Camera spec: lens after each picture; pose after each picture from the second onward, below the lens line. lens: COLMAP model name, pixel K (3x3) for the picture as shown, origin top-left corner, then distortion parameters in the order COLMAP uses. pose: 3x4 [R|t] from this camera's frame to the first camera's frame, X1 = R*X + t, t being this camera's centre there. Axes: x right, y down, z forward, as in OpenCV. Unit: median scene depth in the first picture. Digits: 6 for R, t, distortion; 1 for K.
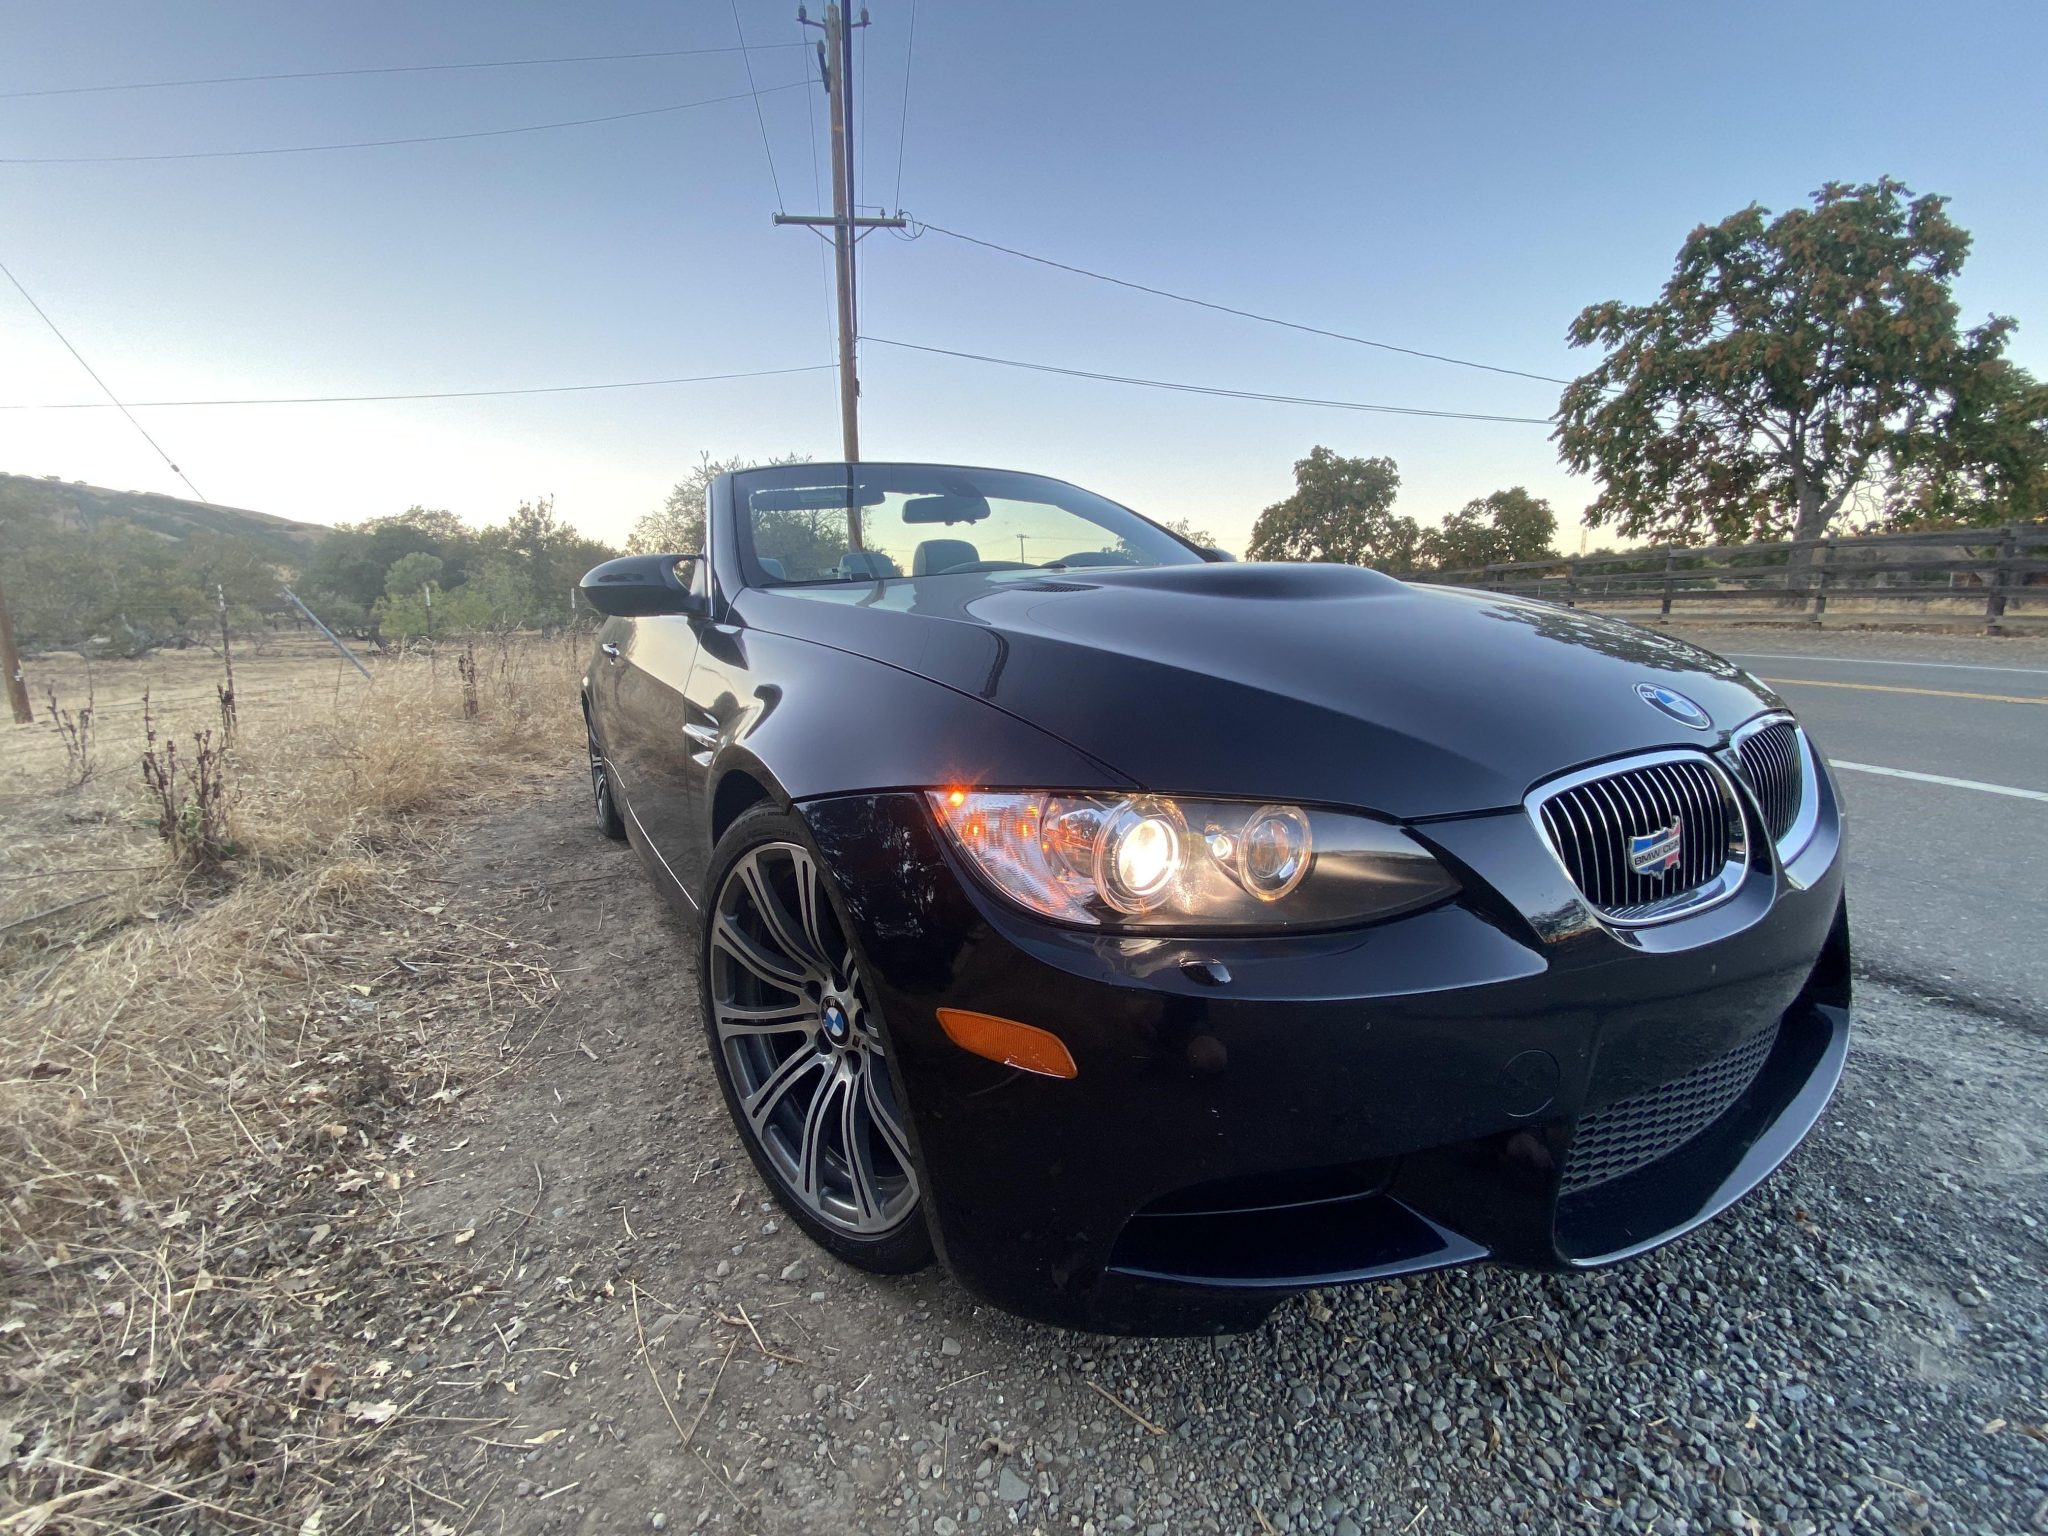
lens RADIAL K [[835.3, 0, 1024.0], [0, 835.3, 768.0], [0, 0, 1]] dist [0.017052, -0.018397]
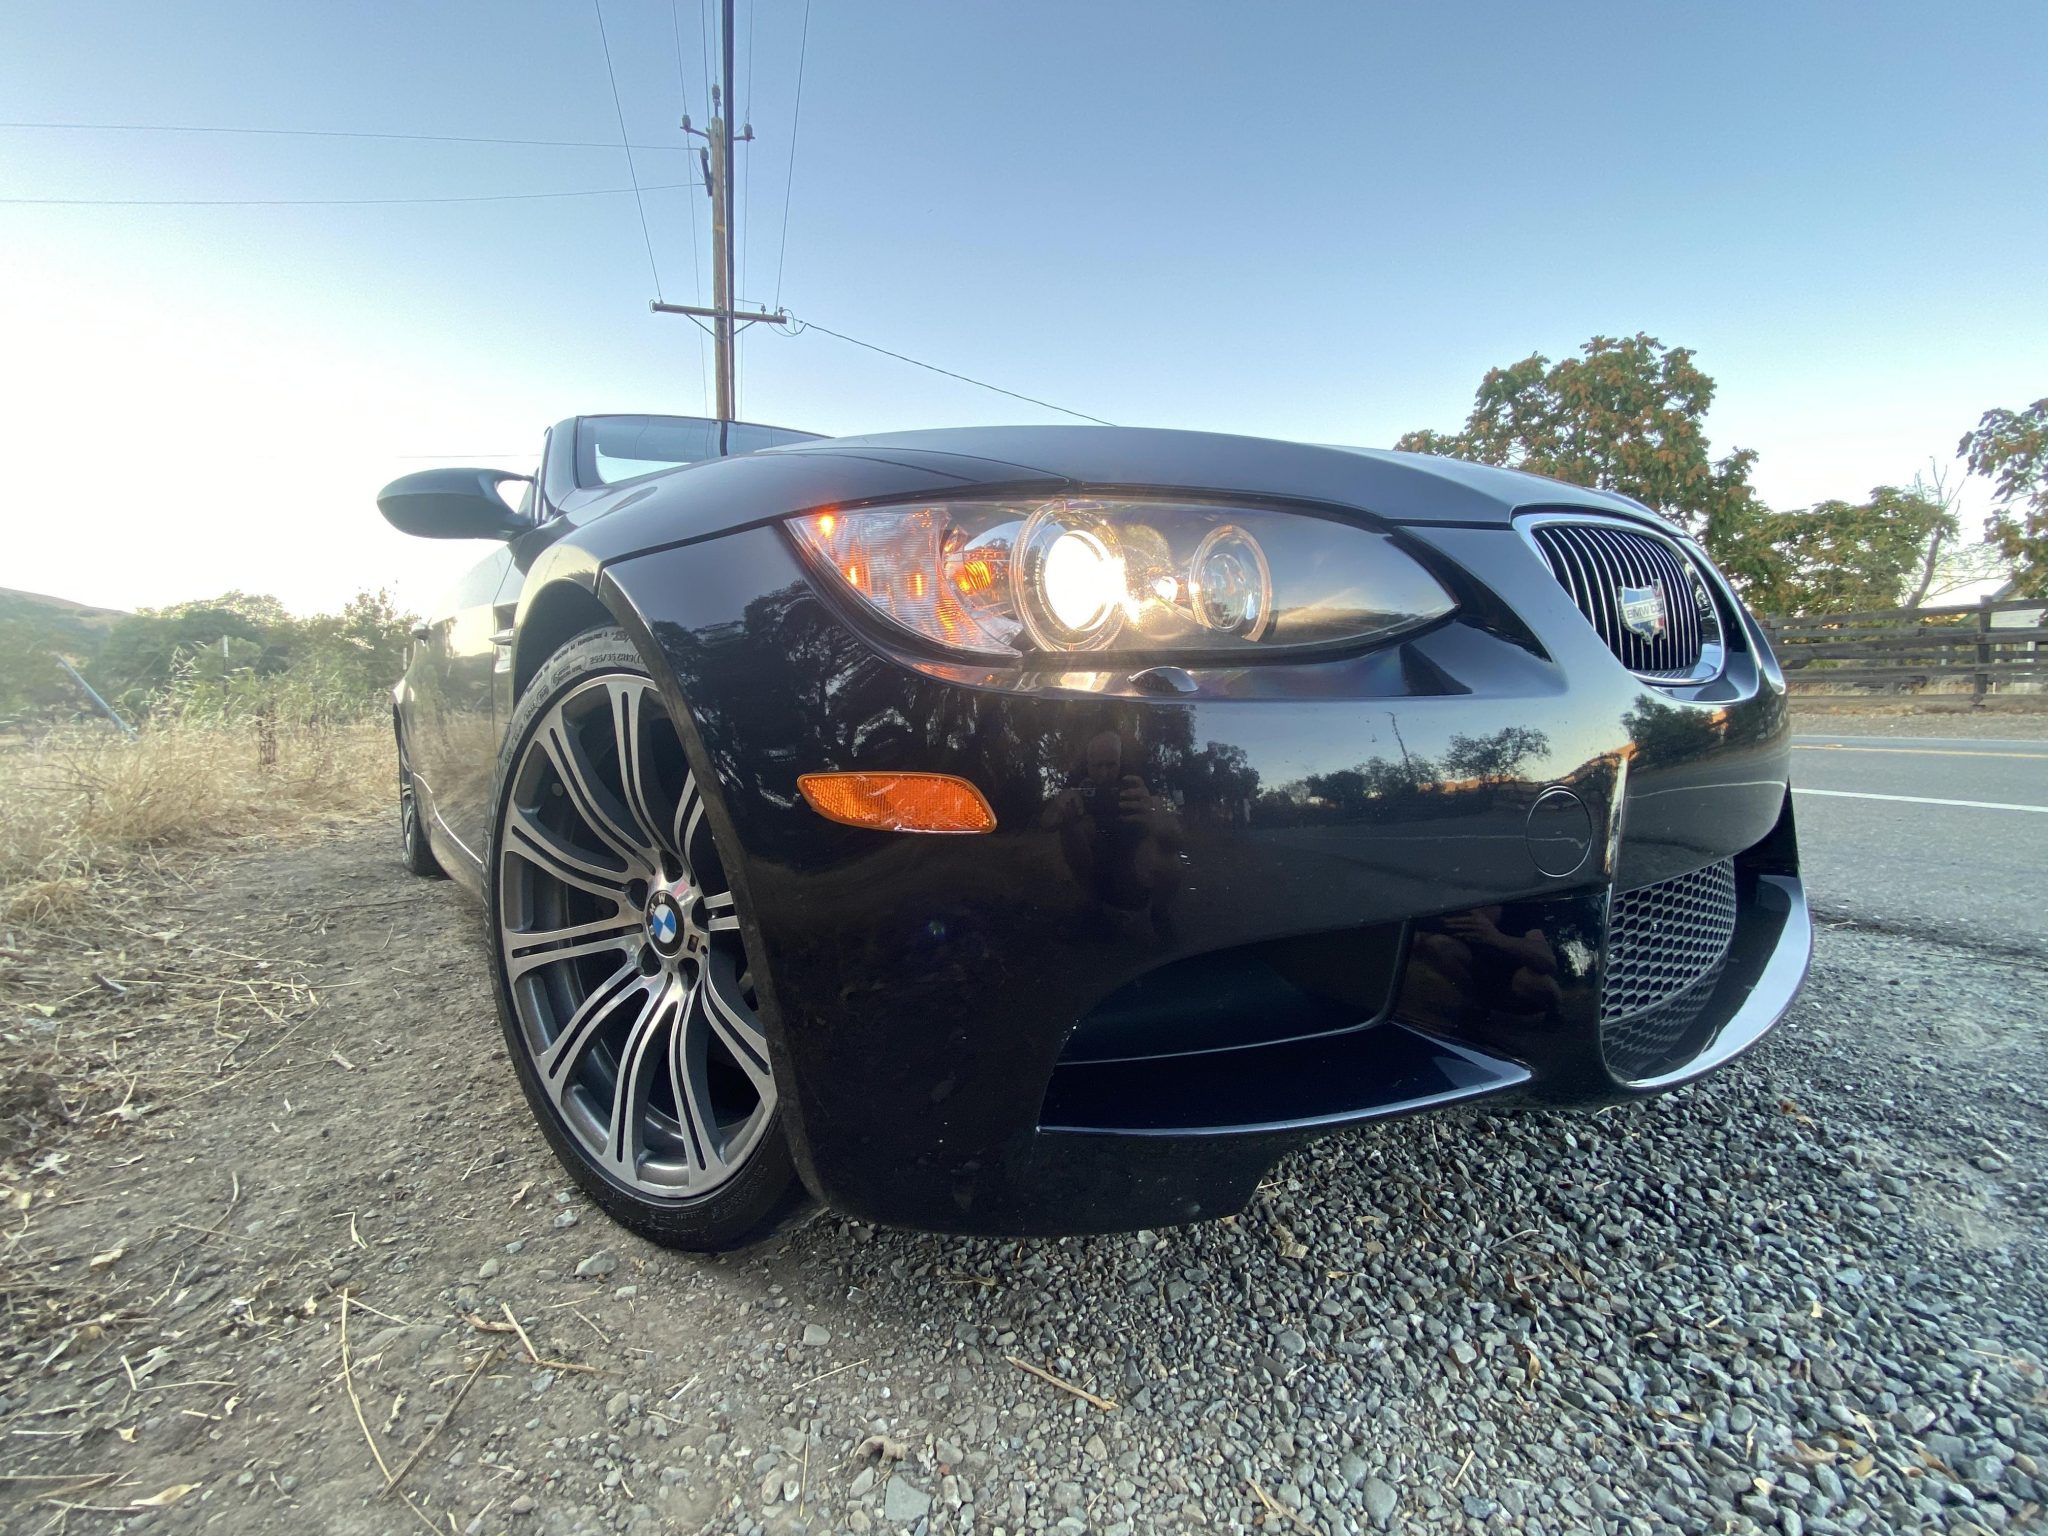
lens RADIAL K [[835.3, 0, 1024.0], [0, 835.3, 768.0], [0, 0, 1]] dist [0.017052, -0.018397]
pose [[0.989902, -0.005165, 0.141660, -0.009353], [0.020957, 0.993687, -0.110216, 0.281853], [-0.140197, 0.112072, 0.983761, 0.206113]]
